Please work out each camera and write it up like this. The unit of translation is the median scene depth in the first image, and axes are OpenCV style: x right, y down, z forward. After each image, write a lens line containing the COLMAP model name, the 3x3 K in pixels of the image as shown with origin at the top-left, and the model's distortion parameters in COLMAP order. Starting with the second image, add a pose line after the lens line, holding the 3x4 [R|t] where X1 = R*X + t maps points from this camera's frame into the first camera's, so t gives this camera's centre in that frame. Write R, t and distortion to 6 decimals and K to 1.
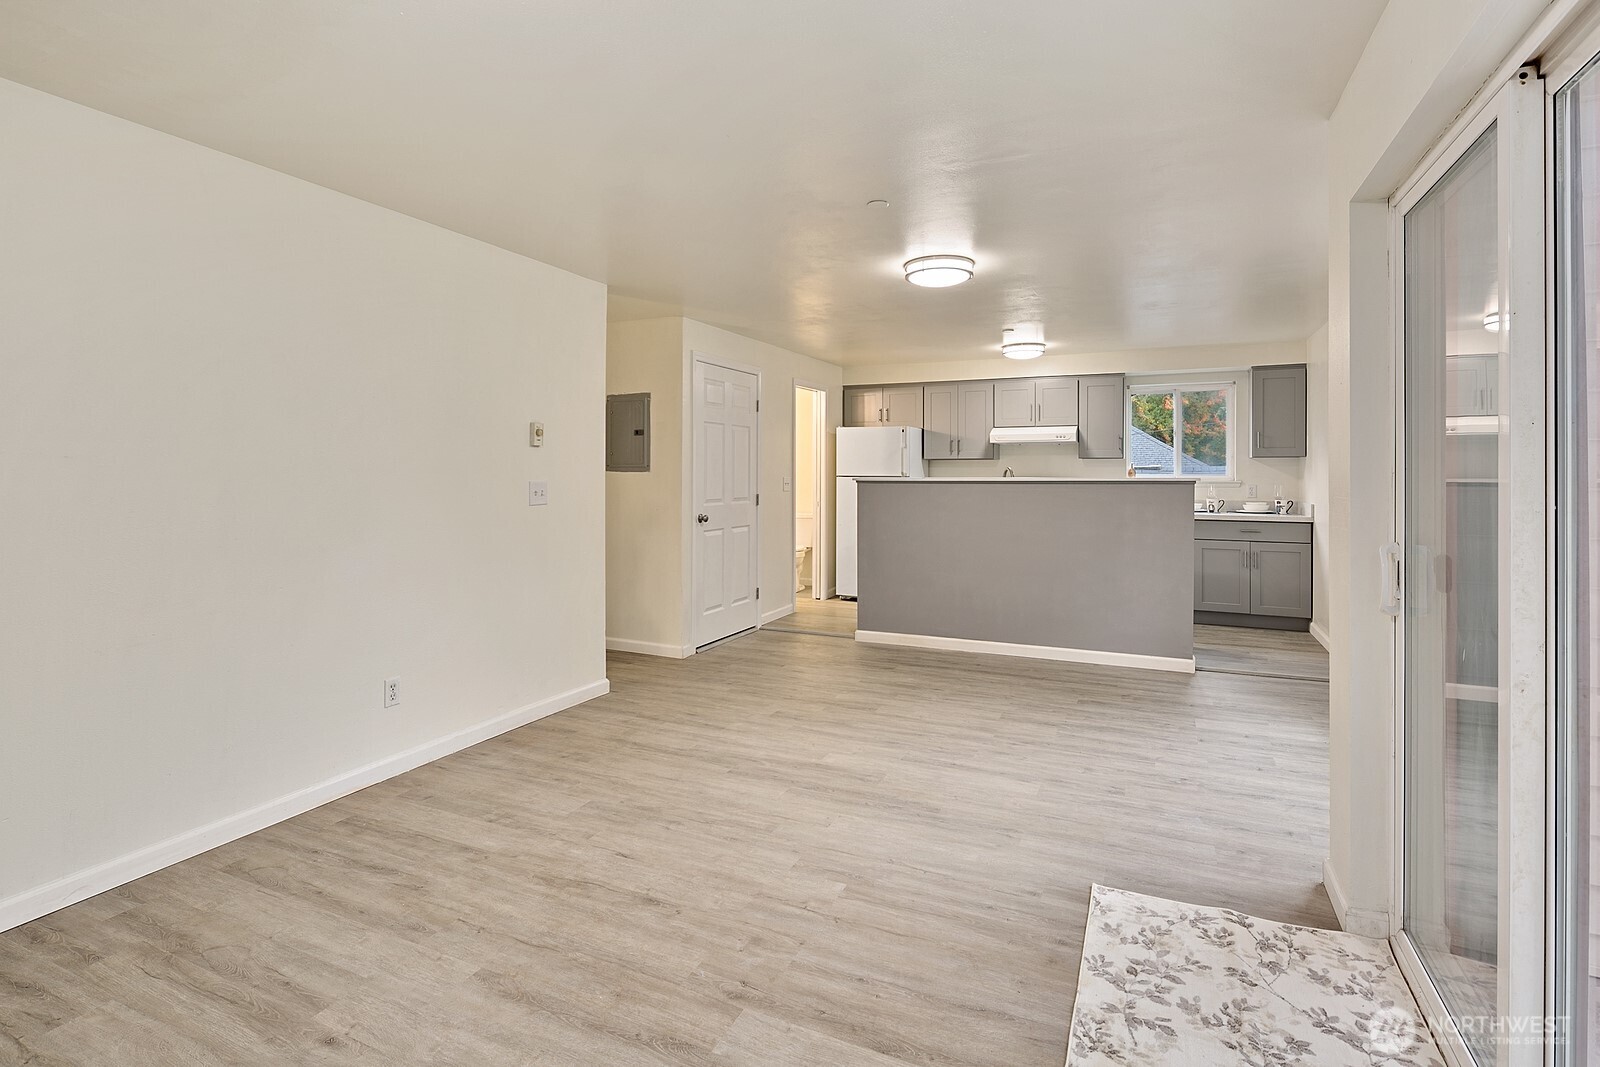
lens RADIAL K [[777.1, 0, 799.3], [0, 777.1, 504.4], [0, 0, 1]] dist [0.004394, -0.004772]
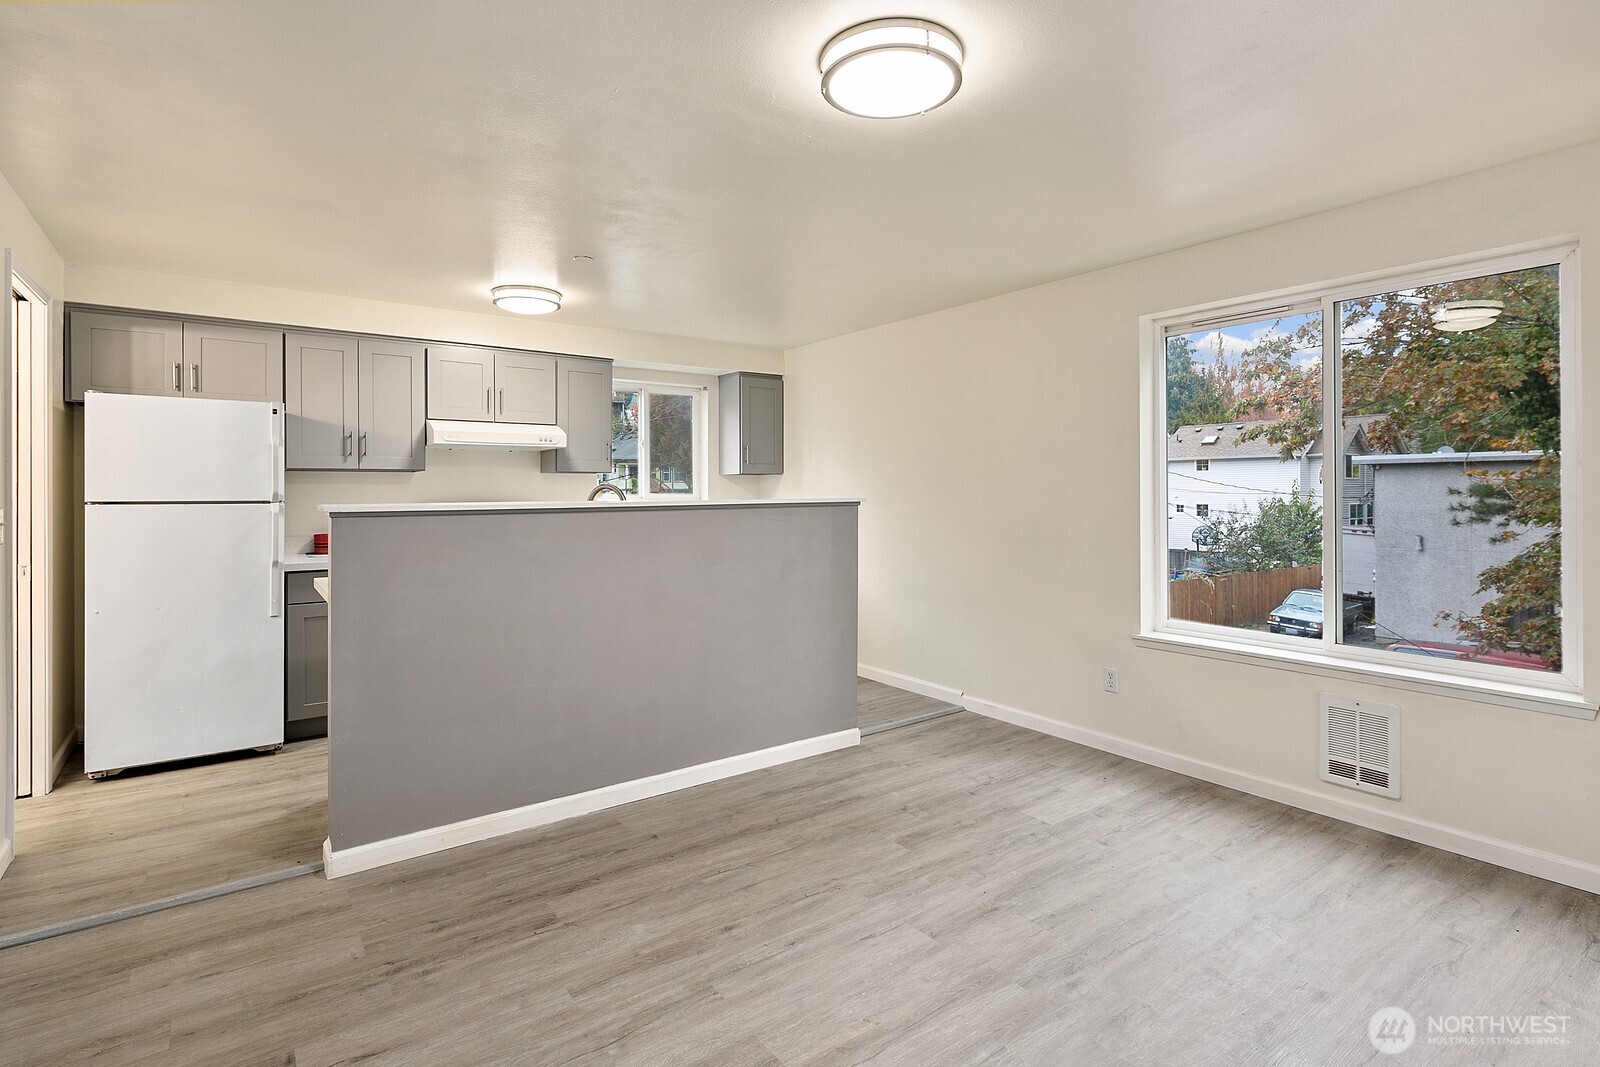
lens RADIAL K [[777.1, 0, 801.8], [0, 777.1, 500.3], [0, 0, 1]] dist [0.004394, -0.004772]
pose [[0.482237, -0.013500, 0.875937, -0.353059], [0.039373, 0.999205, -0.006277, -0.046056], [-0.875155, 0.037516, 0.482385, 1.070501]]
